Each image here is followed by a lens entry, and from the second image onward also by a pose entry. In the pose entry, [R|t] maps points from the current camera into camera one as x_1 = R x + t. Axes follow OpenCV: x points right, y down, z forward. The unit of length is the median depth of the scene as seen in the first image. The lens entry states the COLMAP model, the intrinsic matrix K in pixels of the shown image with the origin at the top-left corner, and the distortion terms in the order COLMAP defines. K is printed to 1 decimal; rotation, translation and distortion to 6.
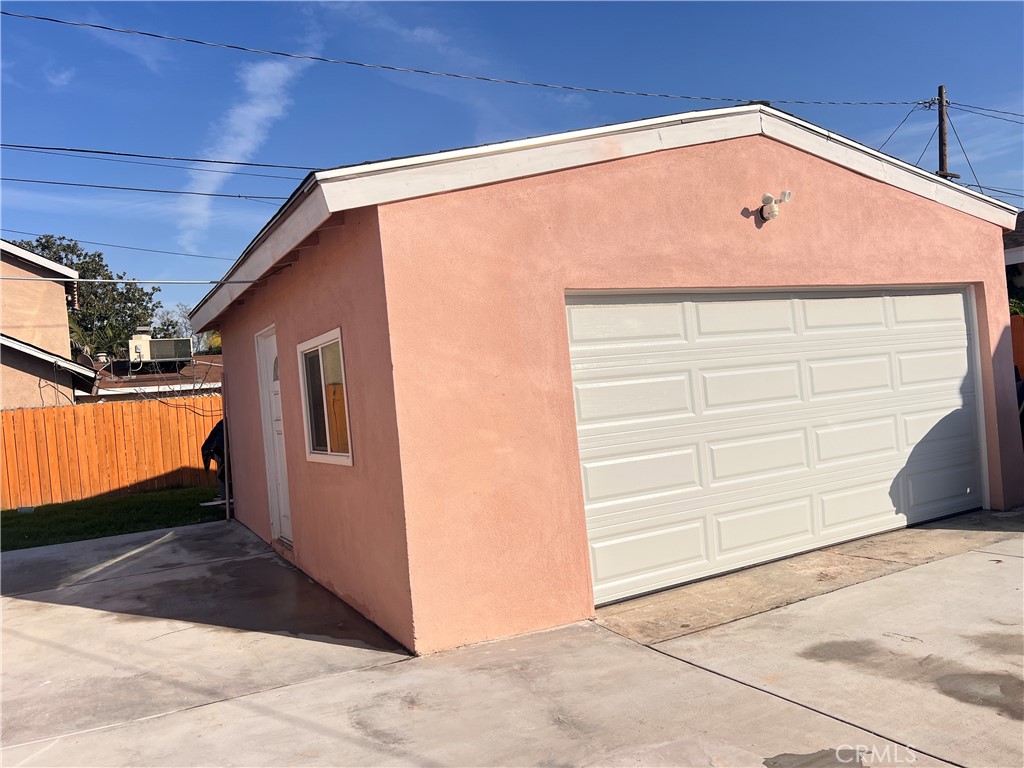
lens RADIAL K [[772.3, 0, 513.4], [0, 772.3, 387.6], [0, 0, 1]] dist [0.058520, -0.064430]
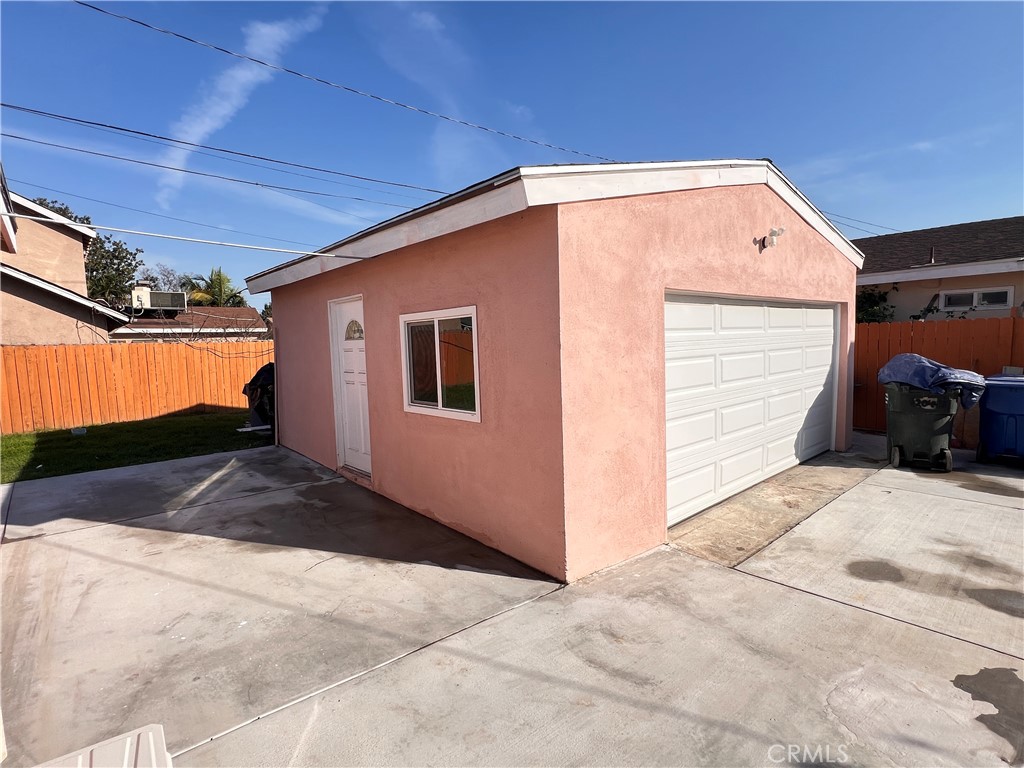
lens RADIAL K [[517.5, 0, 512.0], [0, 517.5, 383.9], [0, 0, 1]] dist [-0.001073, -0.000064]
pose [[0.974909, 0.039013, 0.219158, -0.320849], [-0.055691, 0.995960, 0.070441, -0.016726], [-0.215524, -0.080879, 0.973143, 0.203212]]
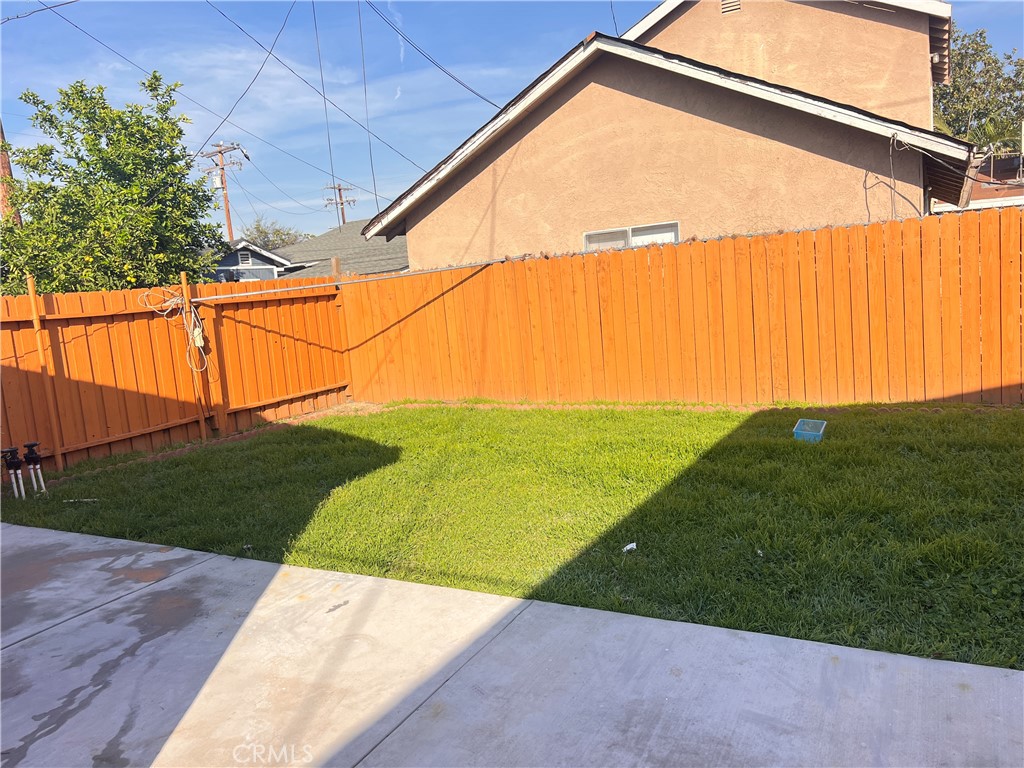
lens RADIAL K [[772.3, 0, 508.1], [0, 772.3, 388.5], [0, 0, 1]] dist [0.058520, -0.064430]
pose [[0.532300, 0.144546, -0.834124, -0.641105], [0.041240, 0.979717, 0.196094, 0.050045], [0.845551, -0.138780, 0.515542, 1.197436]]
